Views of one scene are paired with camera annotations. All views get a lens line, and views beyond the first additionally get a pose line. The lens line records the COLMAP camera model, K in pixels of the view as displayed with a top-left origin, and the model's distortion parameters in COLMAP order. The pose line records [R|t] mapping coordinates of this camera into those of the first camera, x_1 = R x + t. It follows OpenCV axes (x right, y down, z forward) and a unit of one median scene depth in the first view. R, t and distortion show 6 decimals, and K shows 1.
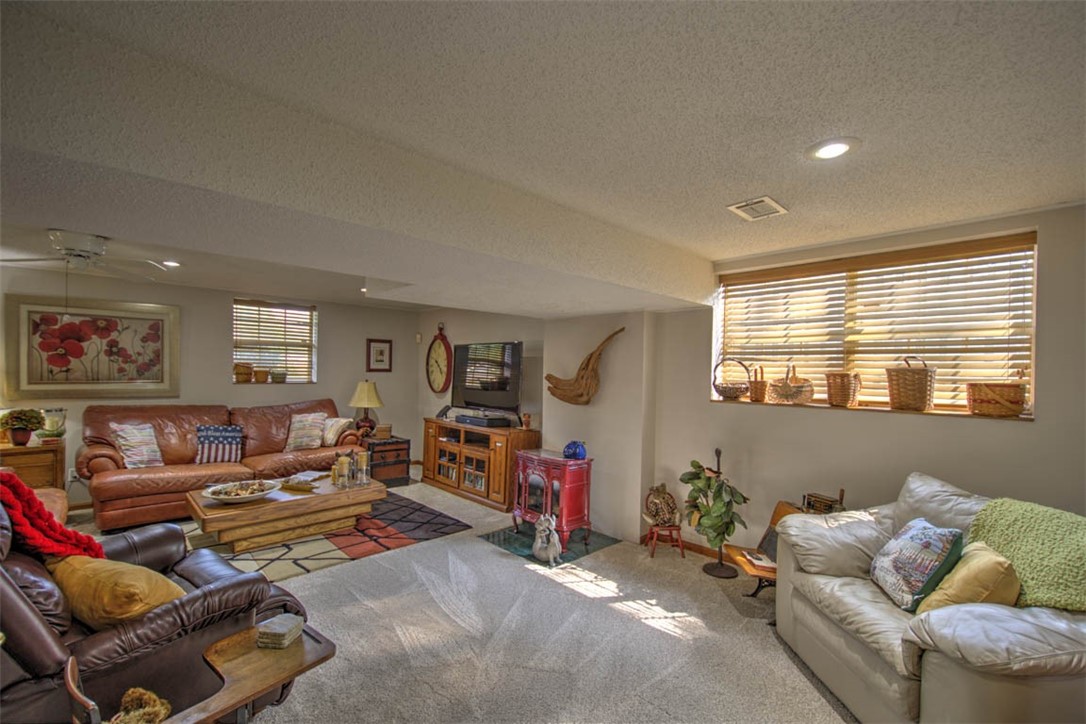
lens RADIAL K [[467.5, 0, 542.7], [0, 467.5, 375.1], [0, 0, 1]] dist [0.005000, -0.000851]
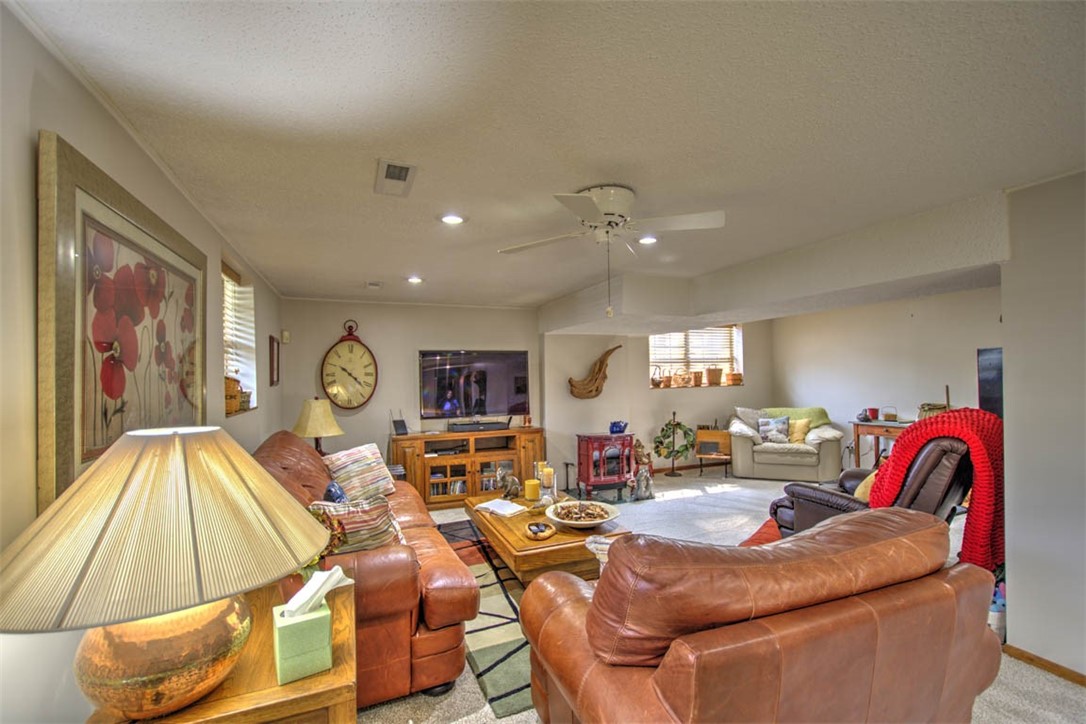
lens RADIAL K [[467.5, 0, 542.7], [0, 467.5, 375.1], [0, 0, 1]] dist [0.005000, -0.000851]
pose [[0.362496, -0.023975, 0.931677, -1.207997], [0.032678, 0.999381, 0.013003, -0.027475], [-0.931412, 0.025731, 0.363055, 0.593085]]
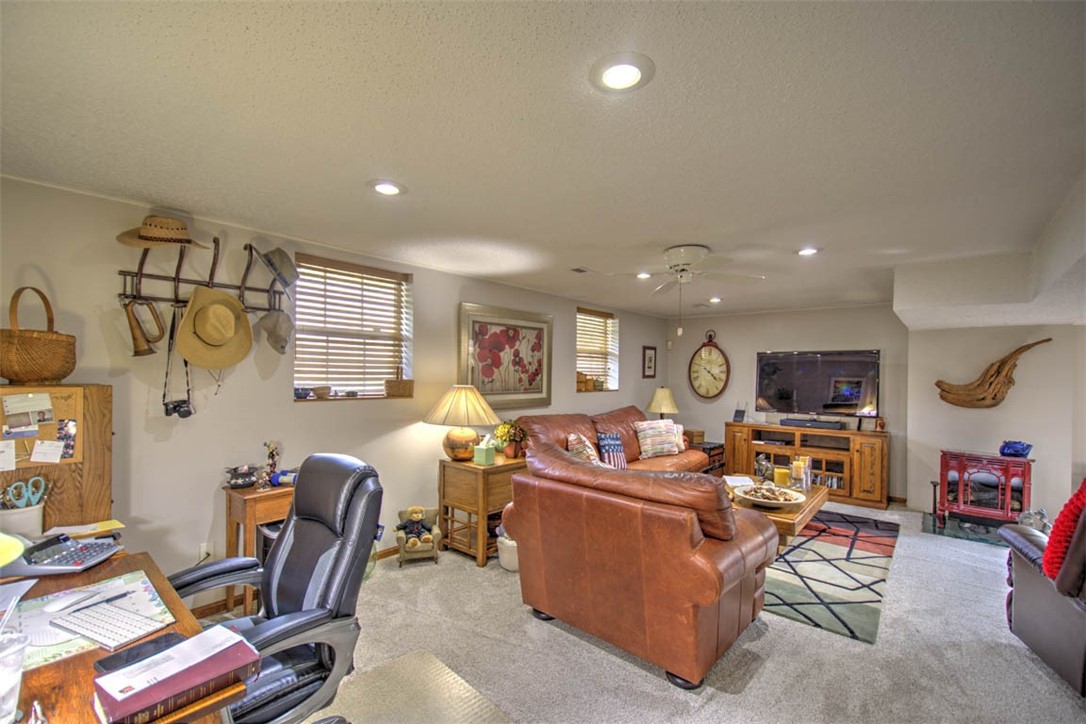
lens RADIAL K [[467.5, 0, 542.7], [0, 467.5, 375.1], [0, 0, 1]] dist [0.005000, -0.000851]
pose [[0.994158, -0.008267, 0.107613, -1.006222], [0.008759, 0.999953, -0.004097, -0.017472], [-0.107574, 0.005016, 0.994184, 0.016310]]
